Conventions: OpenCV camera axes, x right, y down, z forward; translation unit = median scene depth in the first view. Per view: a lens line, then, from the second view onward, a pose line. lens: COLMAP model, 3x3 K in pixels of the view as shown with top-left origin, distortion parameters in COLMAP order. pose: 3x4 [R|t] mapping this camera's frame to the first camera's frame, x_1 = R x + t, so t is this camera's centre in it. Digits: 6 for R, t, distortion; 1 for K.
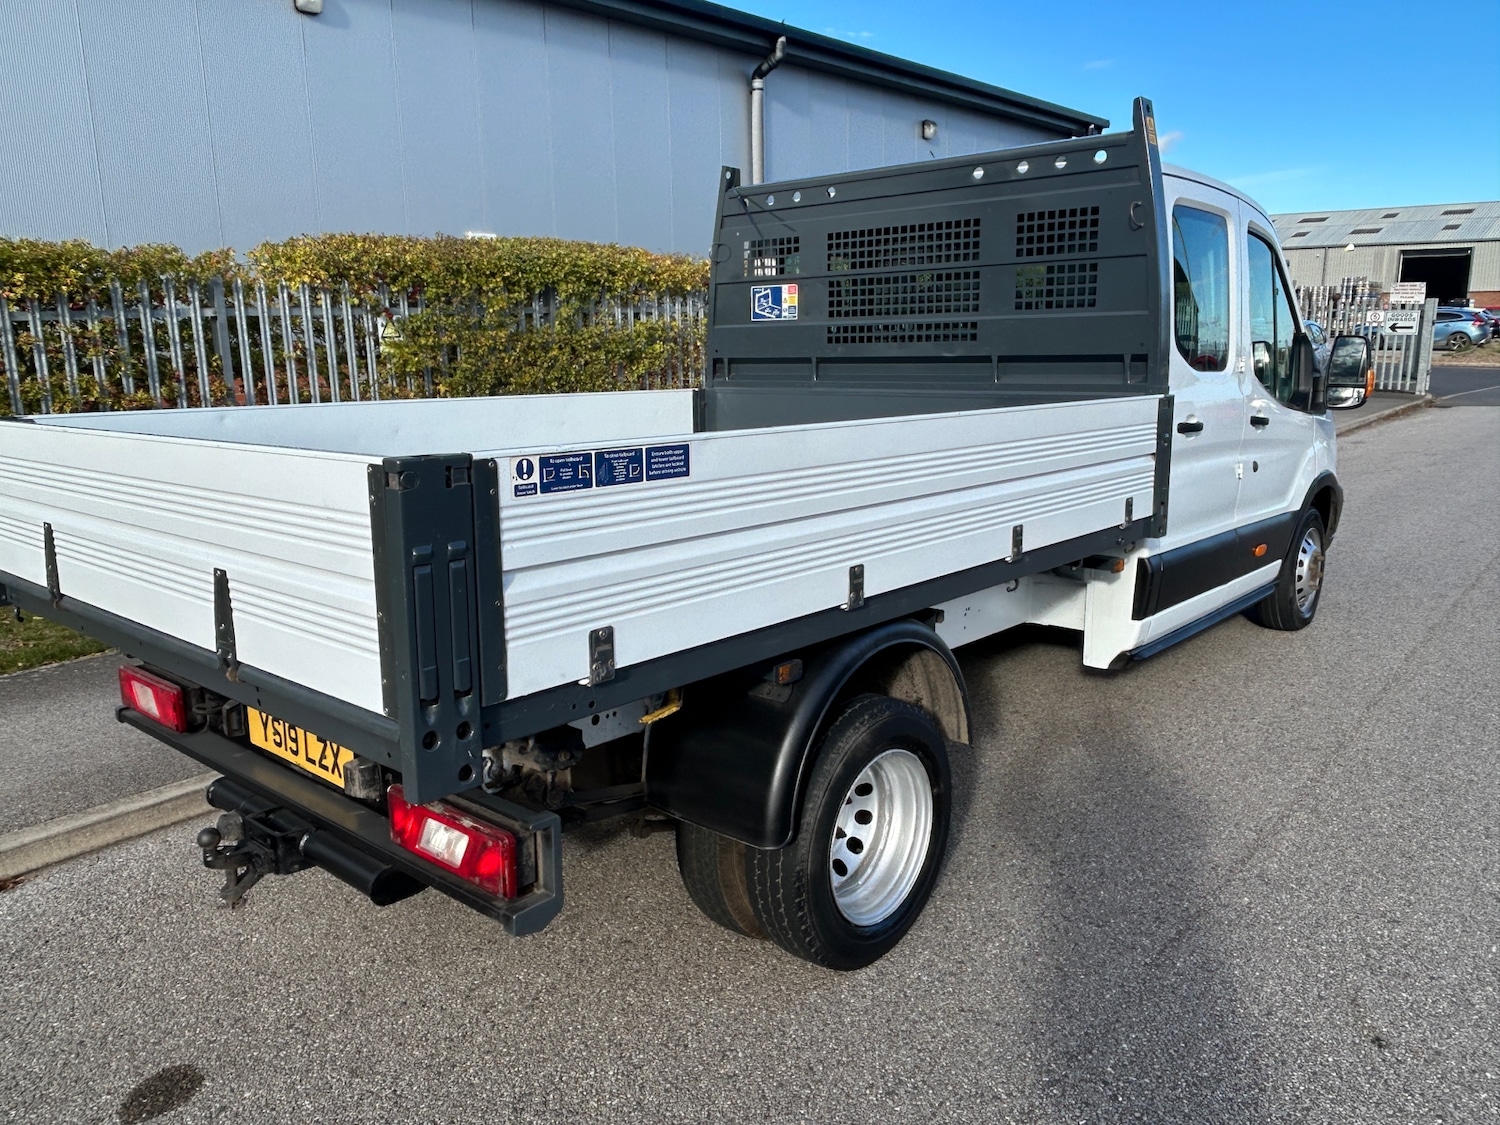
lens RADIAL K [[1120.5, 0, 762.2], [0, 1120.5, 557.9], [0, 0, 1]] dist [0.003975, -0.014653]
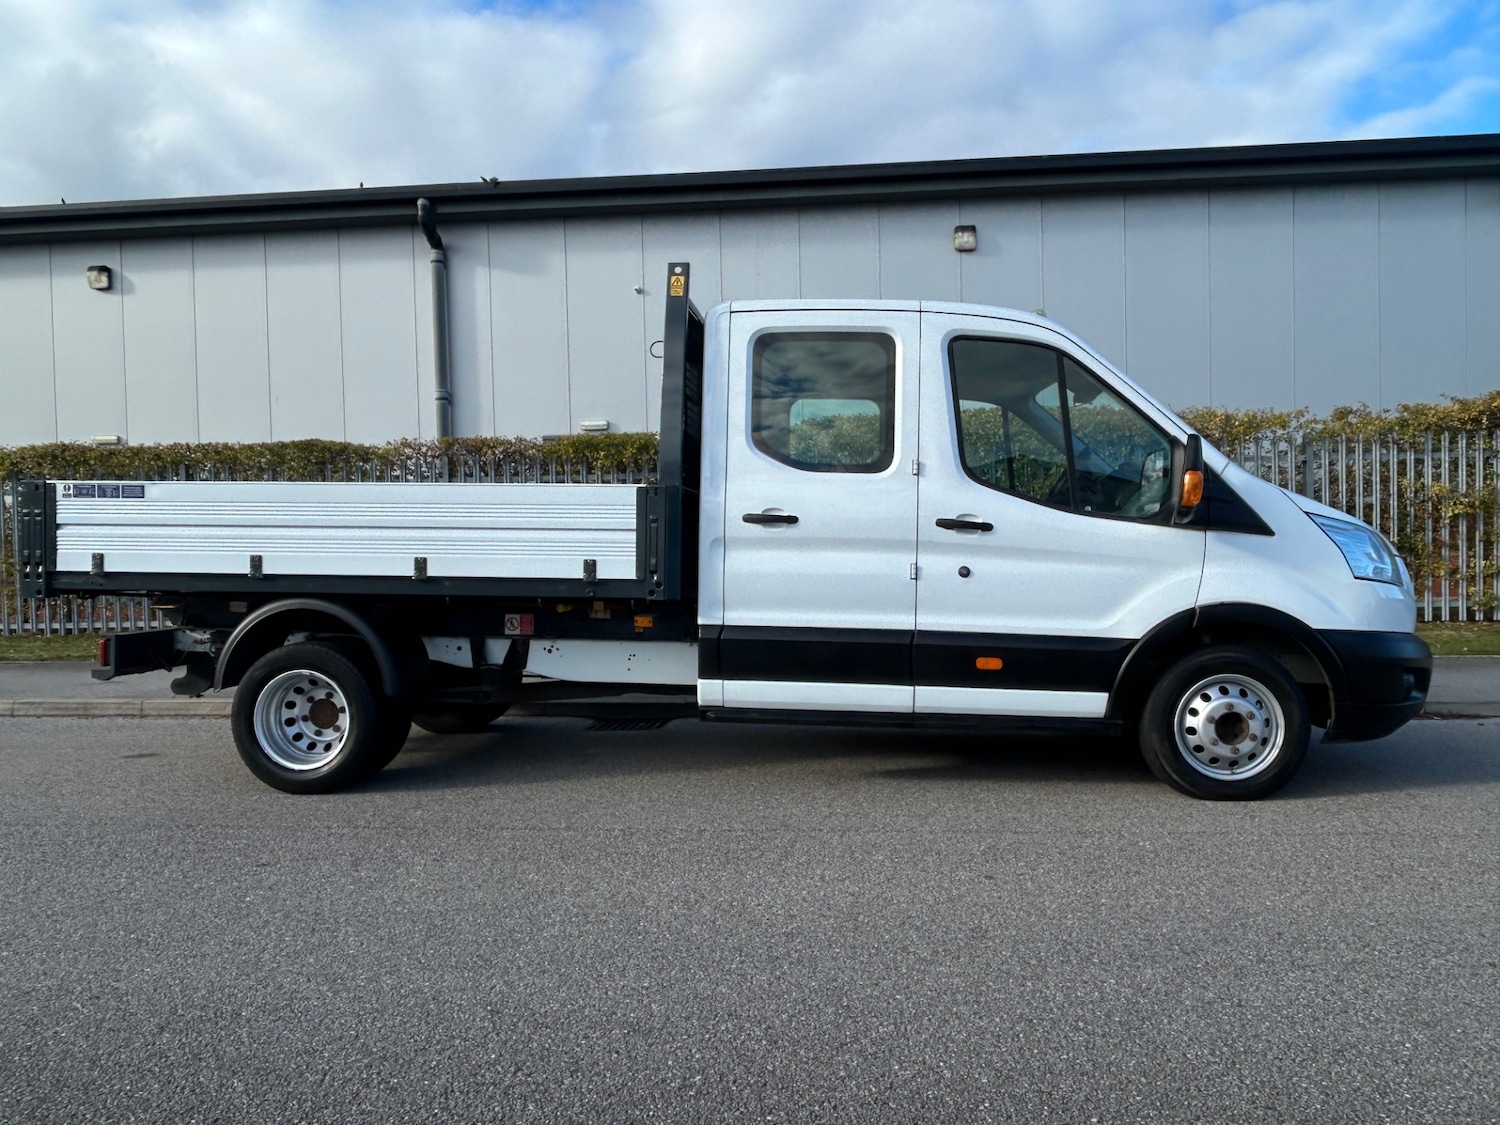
lens RADIAL K [[1120.5, 0, 746.4], [0, 1120.5, 550.3], [0, 0, 1]] dist [0.003975, -0.014653]
pose [[0.566405, 0.018336, -0.823923, 1.298390], [-0.163230, 0.982443, -0.090348, 0.021034], [0.807801, 0.185662, 0.559453, 0.351272]]
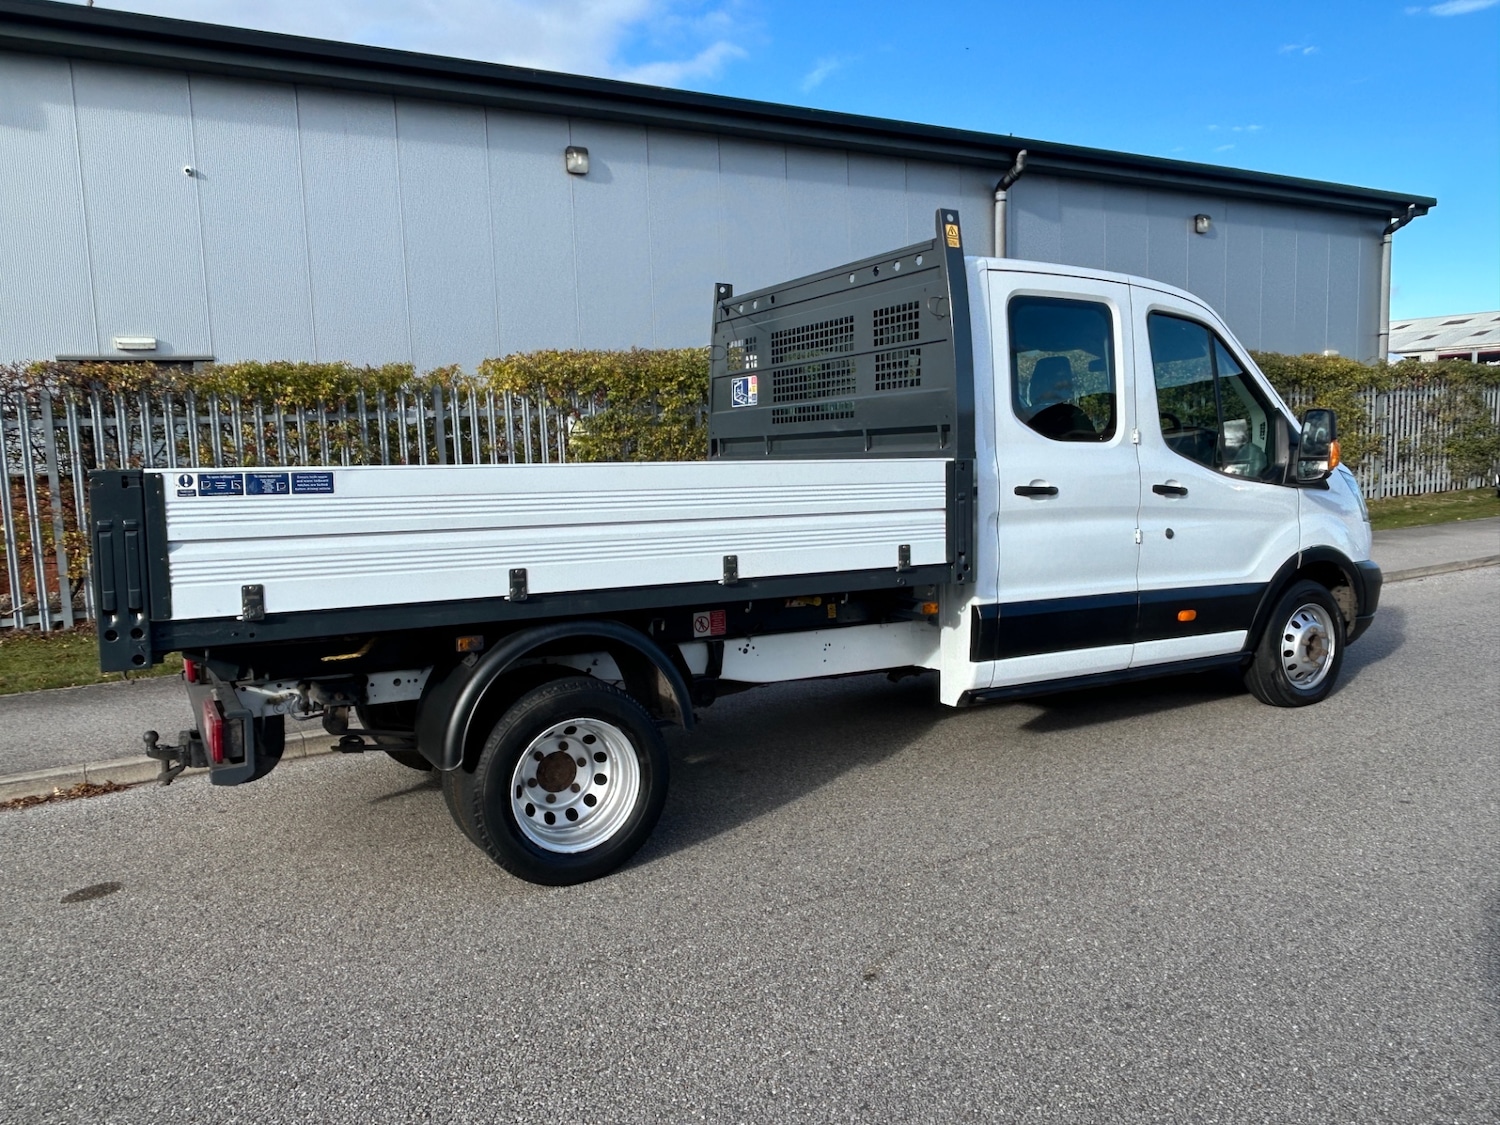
lens RADIAL K [[1120.5, 0, 755.6], [0, 1120.5, 560.6], [0, 0, 1]] dist [0.003975, -0.014653]
pose [[0.944068, 0.022489, -0.328982, 0.483355], [-0.051782, 0.995405, -0.080550, 0.055048], [0.325659, 0.093080, 0.940894, -0.121705]]
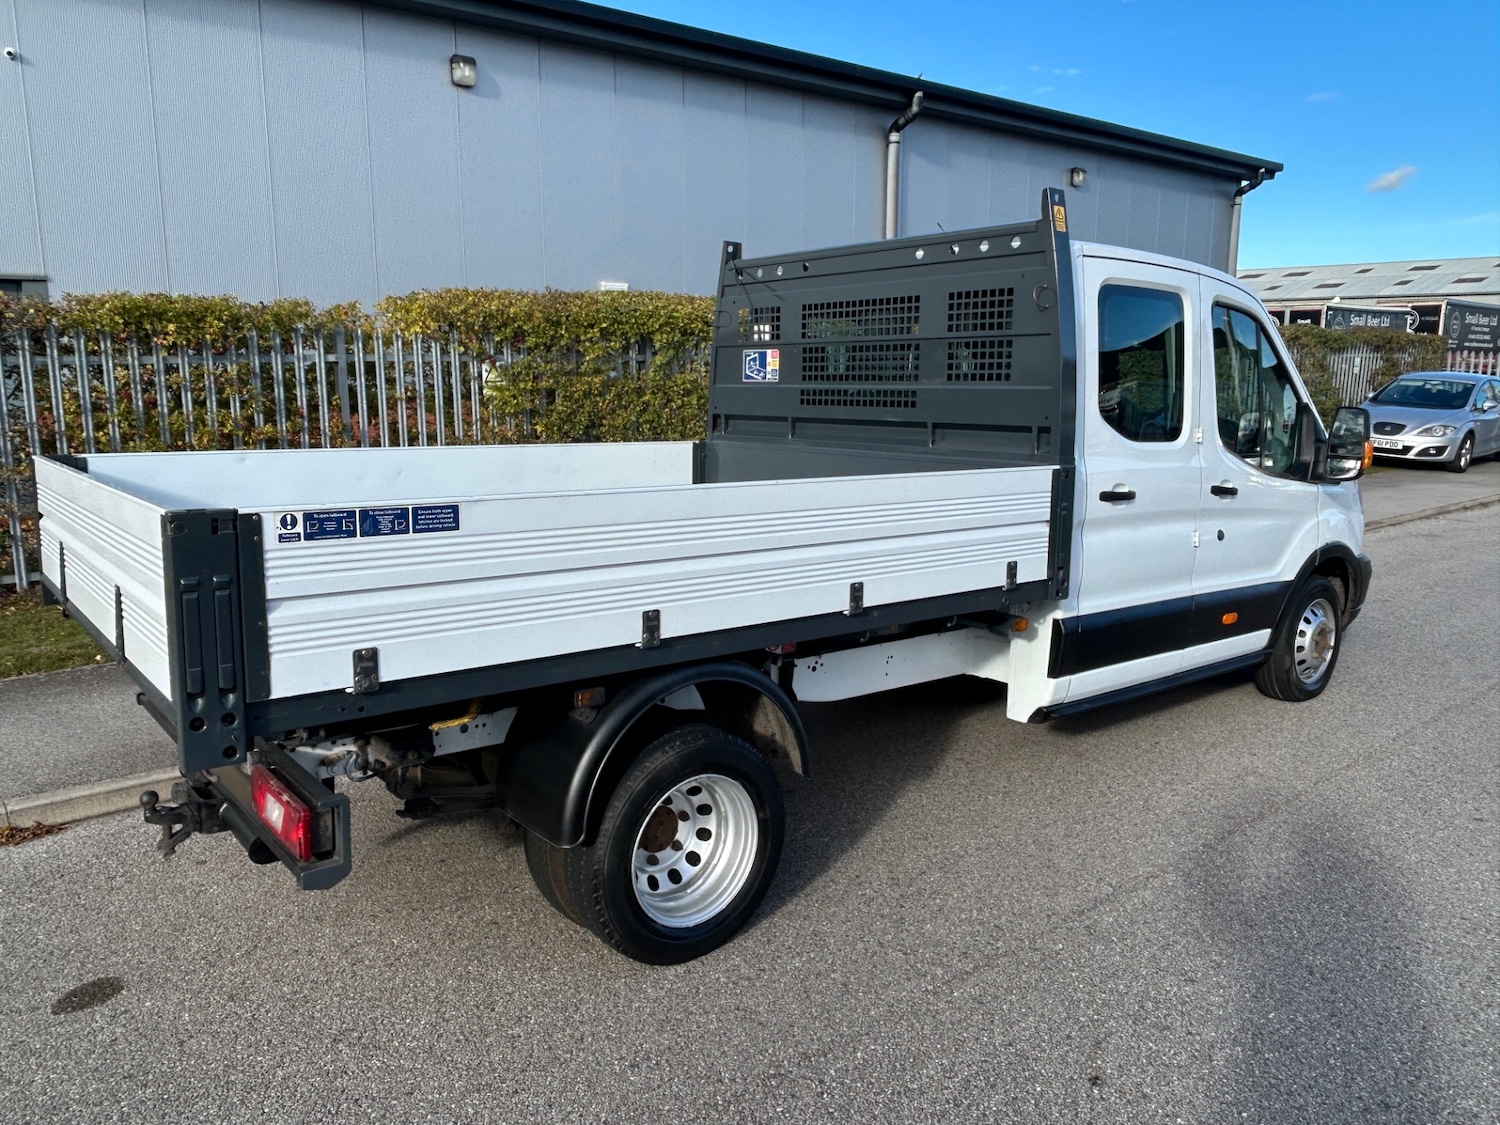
lens RADIAL K [[1120.5, 0, 750.4], [0, 1120.5, 561.8], [0, 0, 1]] dist [0.003975, -0.014653]
pose [[0.983759, 0.048668, -0.172772, 0.228270], [-0.053450, 0.998303, -0.023130, -0.013239], [0.171353, 0.031989, 0.984690, -0.078670]]
